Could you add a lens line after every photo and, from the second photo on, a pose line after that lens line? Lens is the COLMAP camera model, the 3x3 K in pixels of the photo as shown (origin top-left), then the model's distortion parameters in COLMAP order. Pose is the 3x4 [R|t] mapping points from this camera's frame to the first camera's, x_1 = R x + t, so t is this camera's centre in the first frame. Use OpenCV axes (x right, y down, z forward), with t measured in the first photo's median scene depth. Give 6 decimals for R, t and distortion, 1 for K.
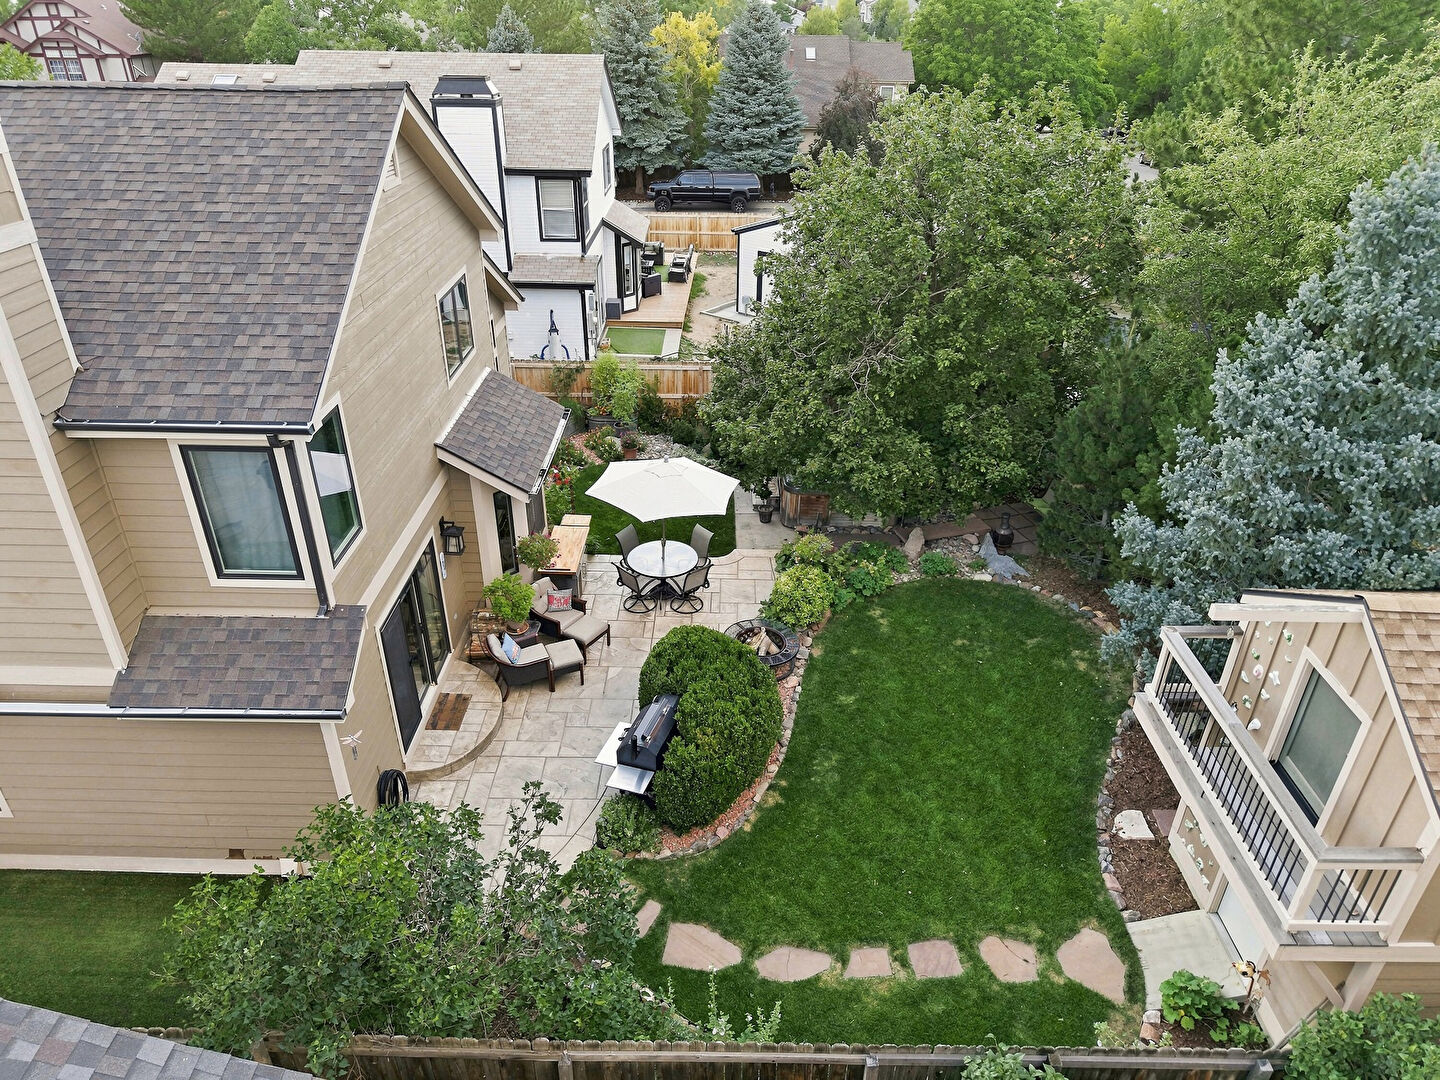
lens RADIAL K [[962.9, 0, 720.0], [0, 962.9, 540.0], [0, 0, 1]] dist [0.002224, -0.003075]
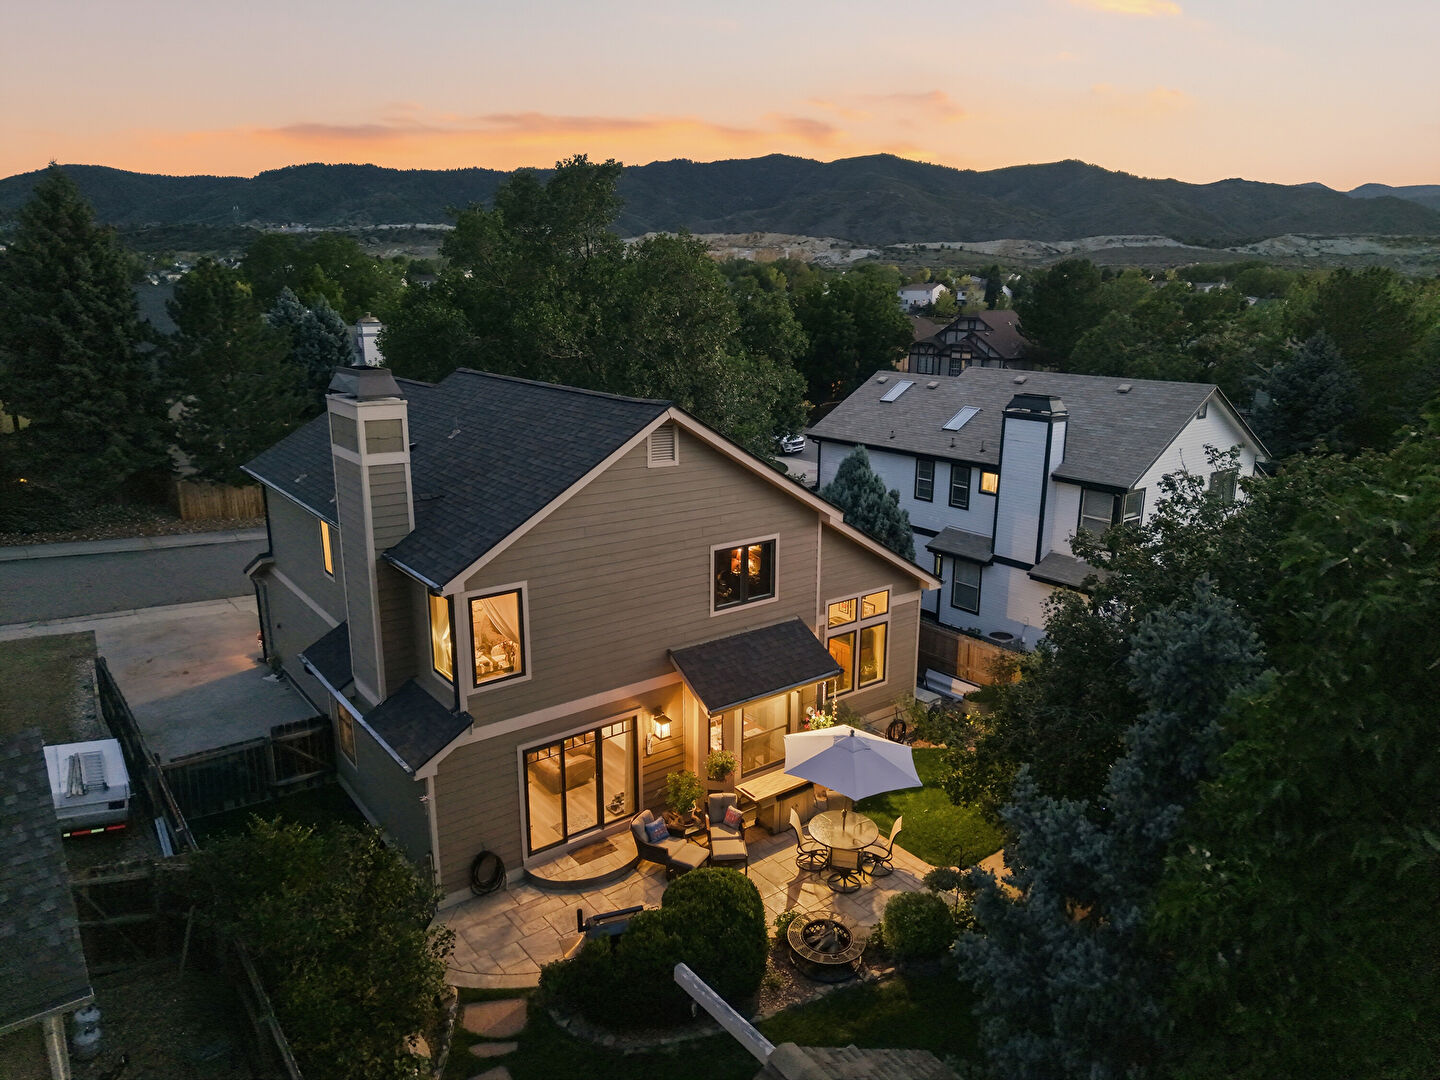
lens RADIAL K [[962.9, 0, 720.0], [0, 962.9, 540.0], [0, 0, 1]] dist [0.002224, -0.003075]
pose [[0.619650, 0.185089, -0.762743, 0.599994], [-0.387744, 0.917119, -0.092451, -0.122033], [0.682414, 0.353036, 0.640060, 0.136679]]
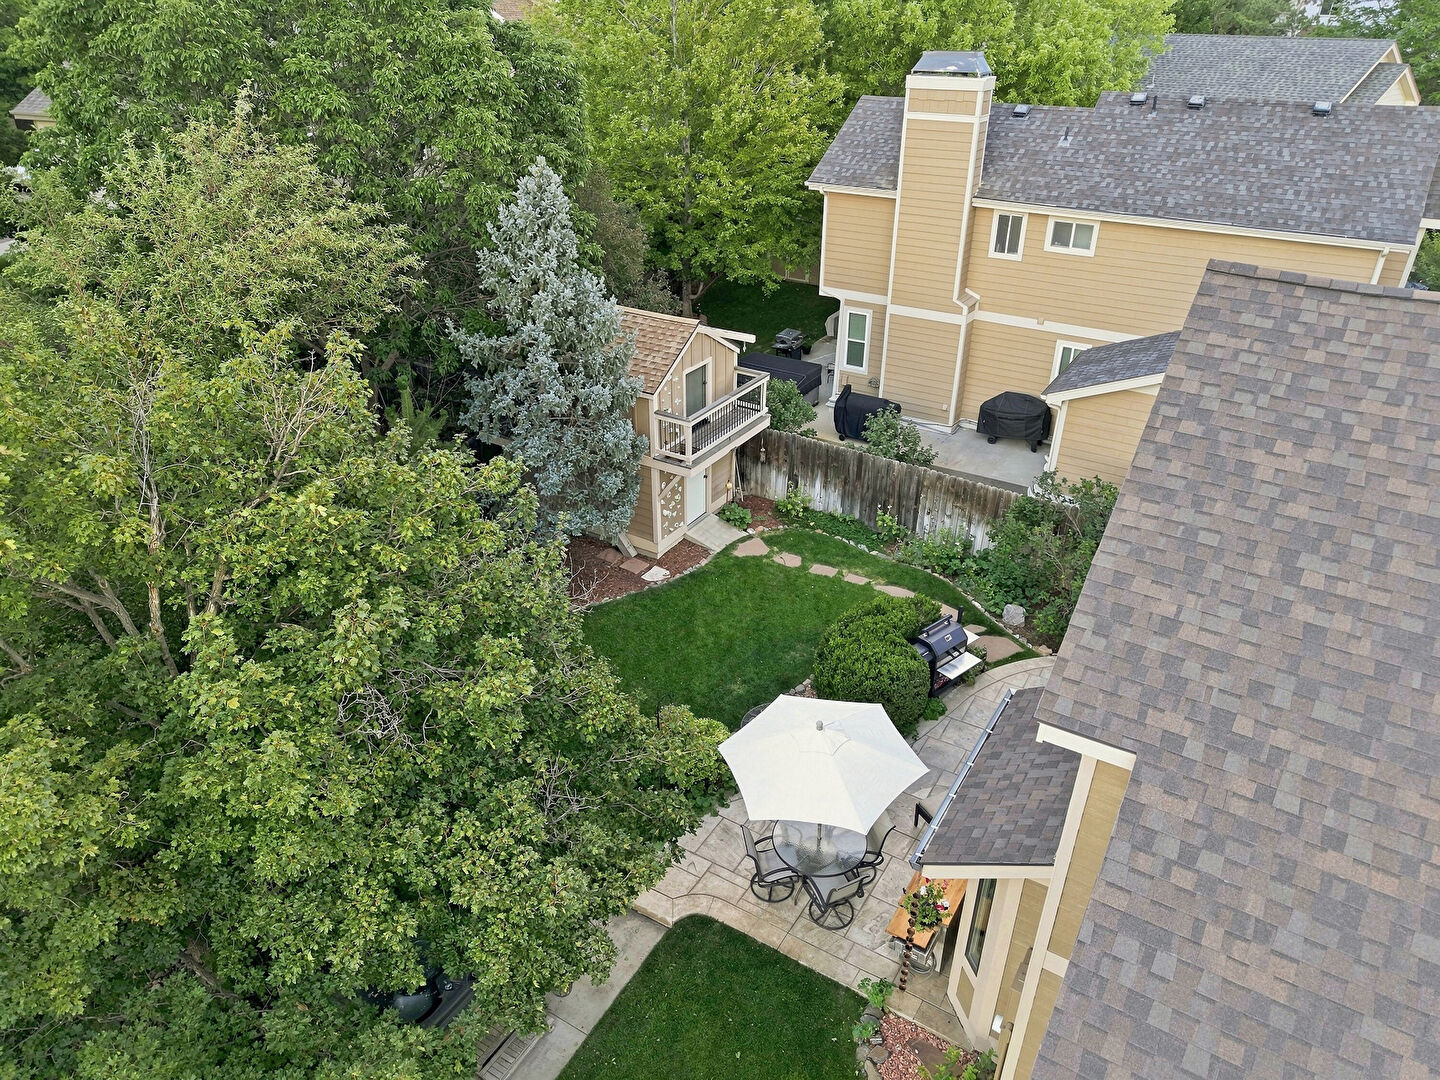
lens RADIAL K [[975.6, 0, 720.0], [0, 975.6, 540.0], [0, 0, 1]] dist [0.063996, -0.000830]
pose [[-0.857428, -0.272108, 0.436778, -0.283919], [0.241849, 0.536113, 0.808760, -0.799604], [-0.454232, 0.799087, -0.393869, 1.186502]]
